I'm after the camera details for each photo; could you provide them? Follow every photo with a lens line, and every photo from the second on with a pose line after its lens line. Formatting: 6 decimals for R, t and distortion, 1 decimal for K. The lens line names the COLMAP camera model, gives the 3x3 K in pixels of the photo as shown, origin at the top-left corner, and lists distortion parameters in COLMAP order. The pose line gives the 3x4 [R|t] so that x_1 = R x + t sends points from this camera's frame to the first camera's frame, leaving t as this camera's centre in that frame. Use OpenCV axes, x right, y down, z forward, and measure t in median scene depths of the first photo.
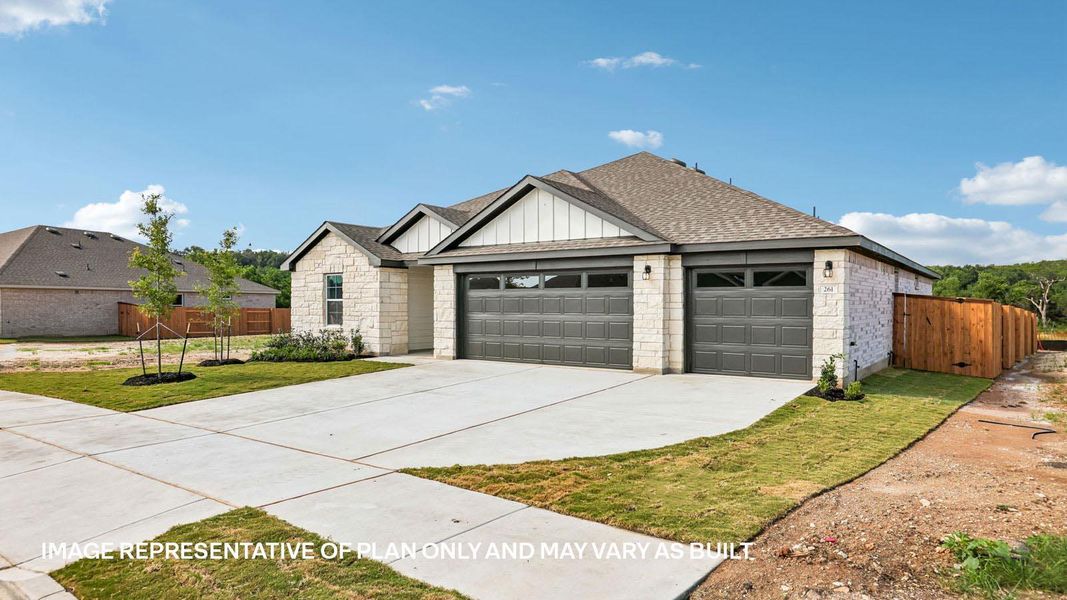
lens RADIAL K [[627.0, 0, 535.8], [0, 627.0, 308.6], [0, 0, 1]] dist [-0.041477, 0.005363]
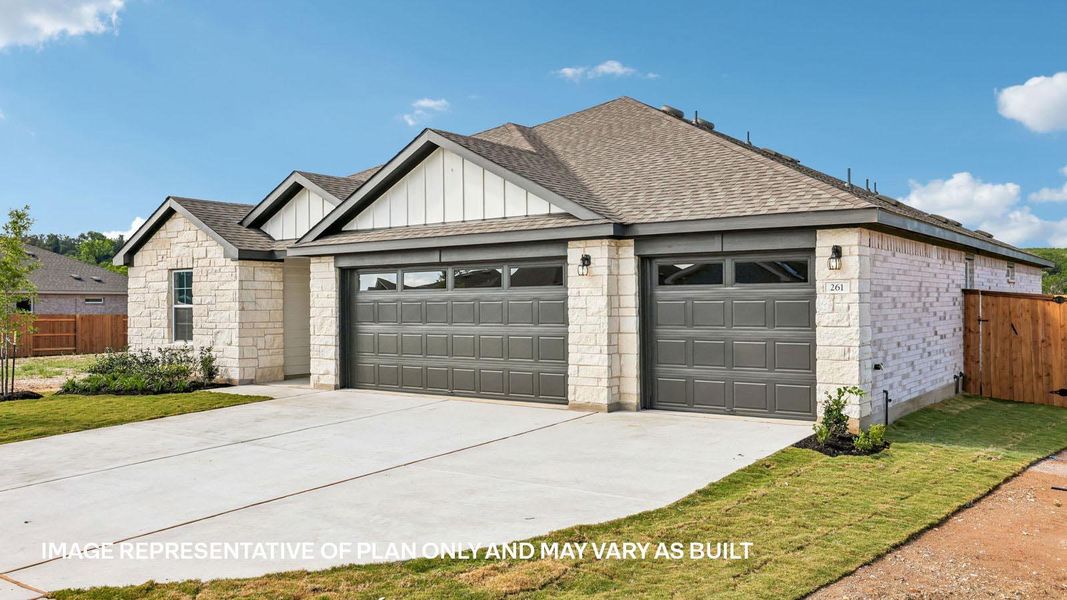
lens RADIAL K [[822.5, 0, 537.2], [0, 822.5, 289.8], [0, 0, 1]] dist [-0.003450, -0.013430]
pose [[0.999931, -0.009323, -0.007096, 0.118582], [0.009147, 0.999657, -0.024534, -0.007441], [0.007323, 0.024467, 0.999674, 0.078078]]
